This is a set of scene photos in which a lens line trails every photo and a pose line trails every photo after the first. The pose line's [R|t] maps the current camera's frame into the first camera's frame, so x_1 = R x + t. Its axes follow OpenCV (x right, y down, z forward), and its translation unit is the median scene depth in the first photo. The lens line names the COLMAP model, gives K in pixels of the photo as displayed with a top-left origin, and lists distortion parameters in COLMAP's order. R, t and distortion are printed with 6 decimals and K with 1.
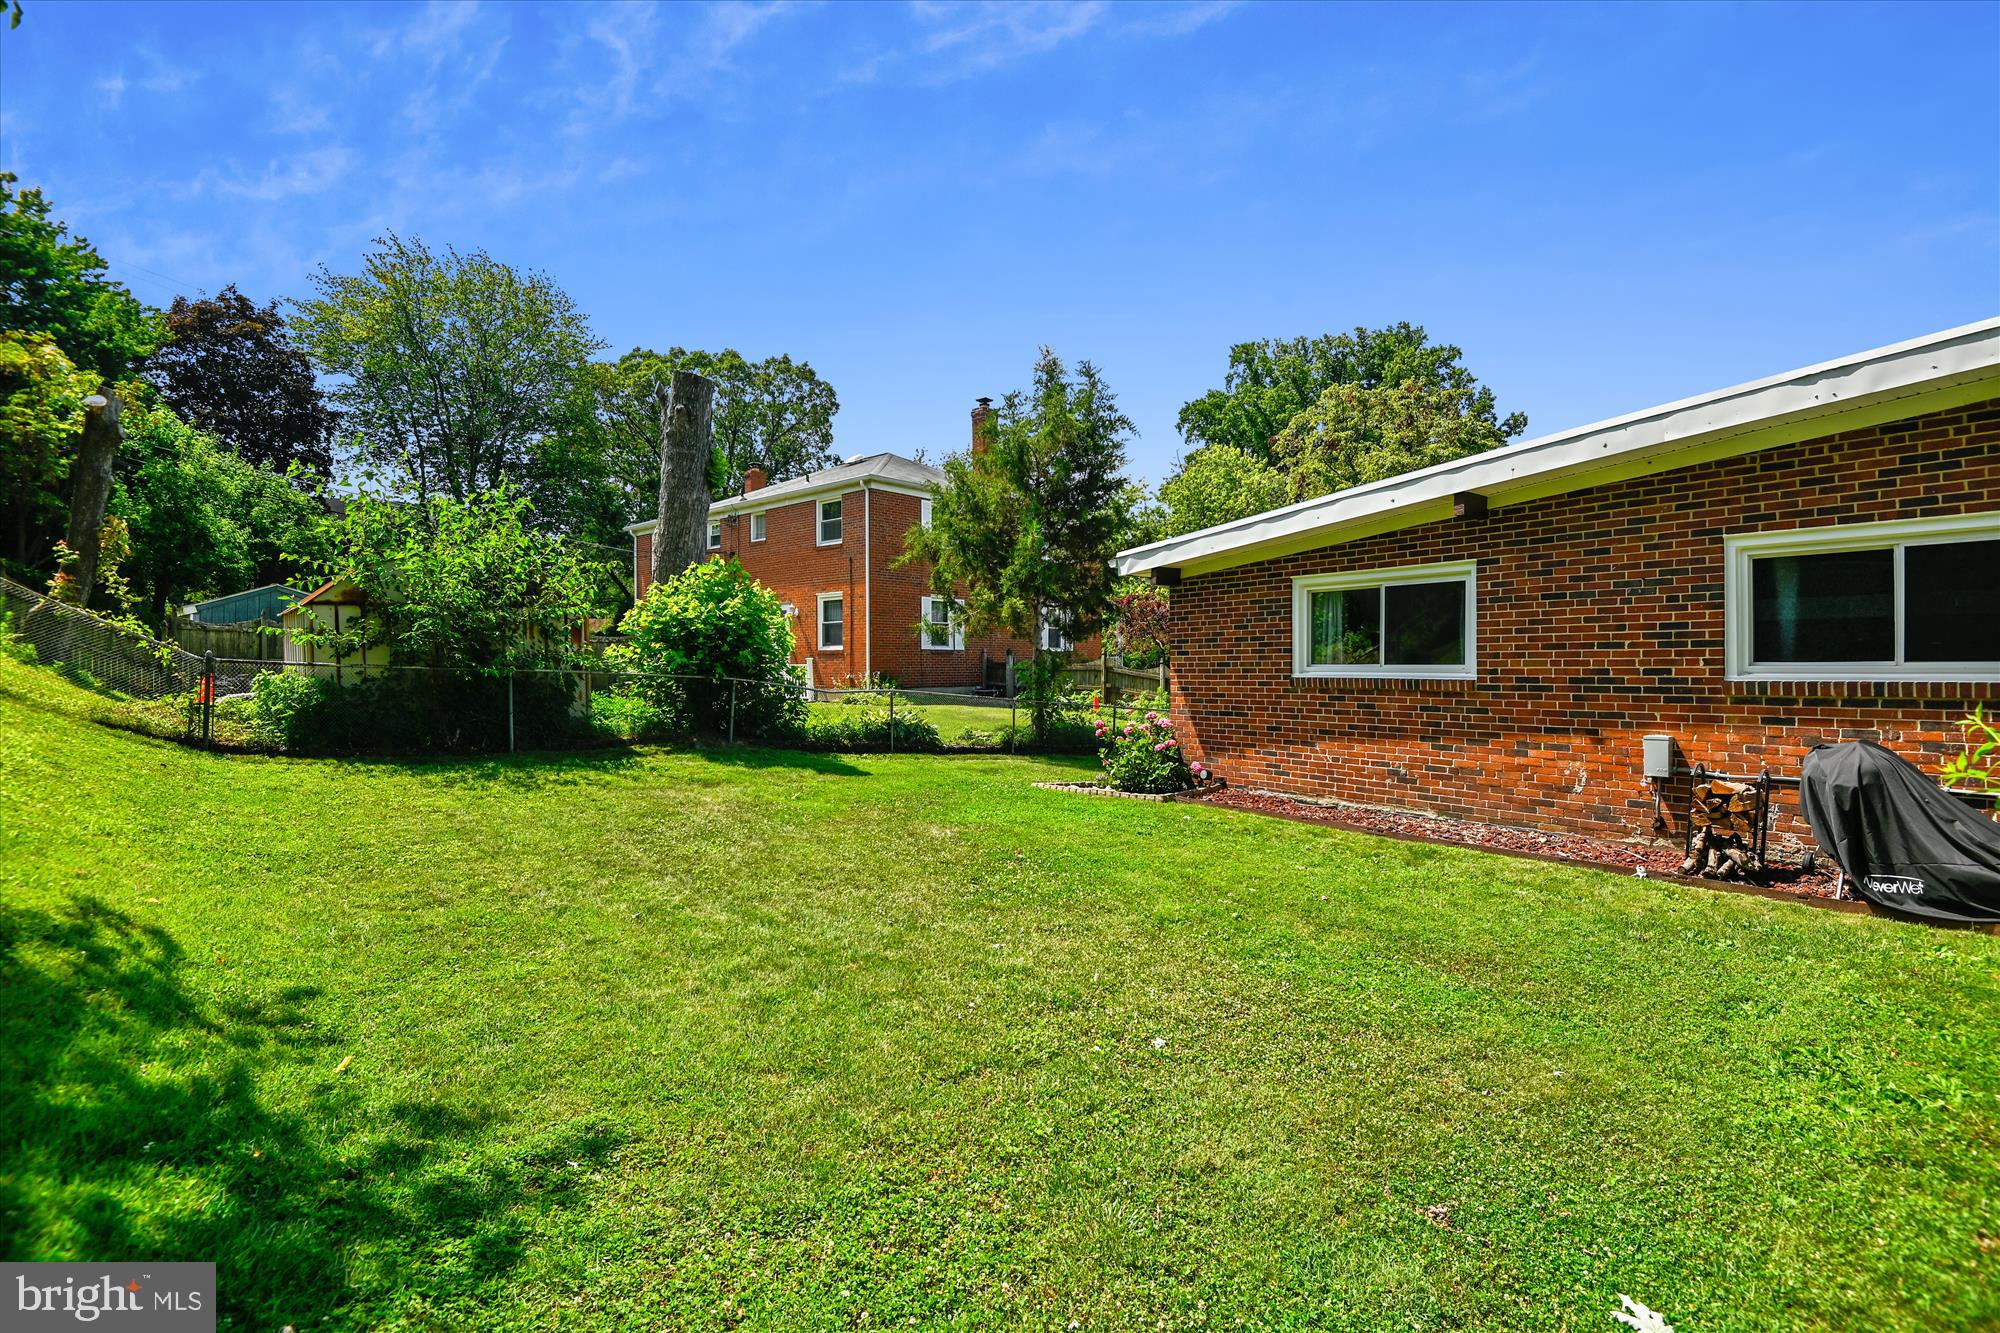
lens RADIAL K [[914.9, 0, 992.7], [0, 914.9, 656.2], [0, 0, 1]] dist [0.000276, 0.000456]
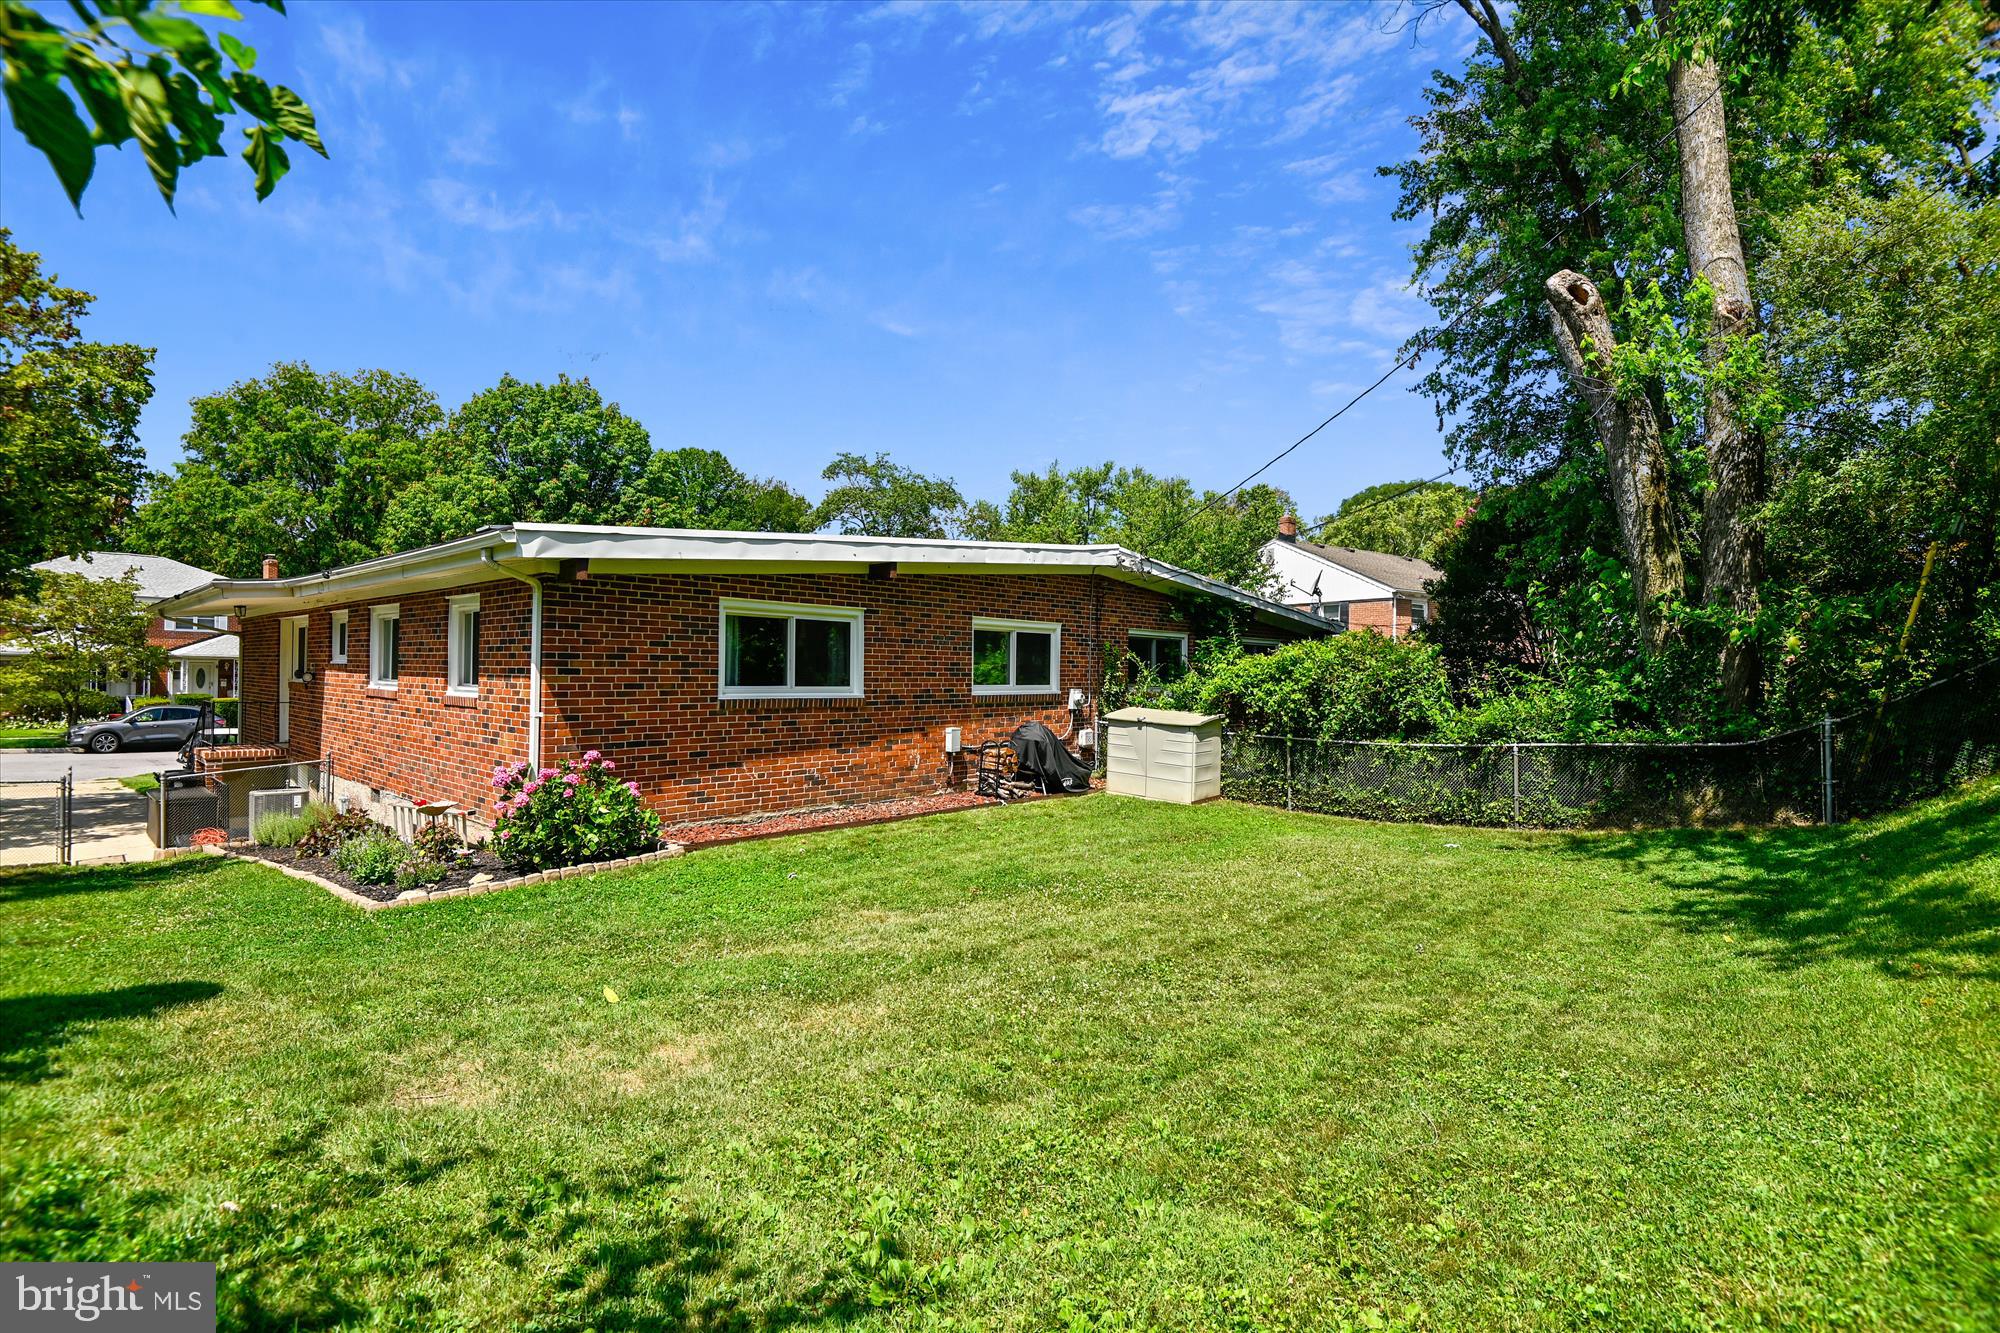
lens RADIAL K [[914.9, 0, 993.1], [0, 914.9, 674.8], [0, 0, 1]] dist [0.000276, 0.000456]
pose [[-0.197860, 0.016395, 0.980093, -0.758819], [-0.005116, 0.999829, -0.017758, 0.013730], [-0.980217, -0.008528, -0.197743, 0.990478]]
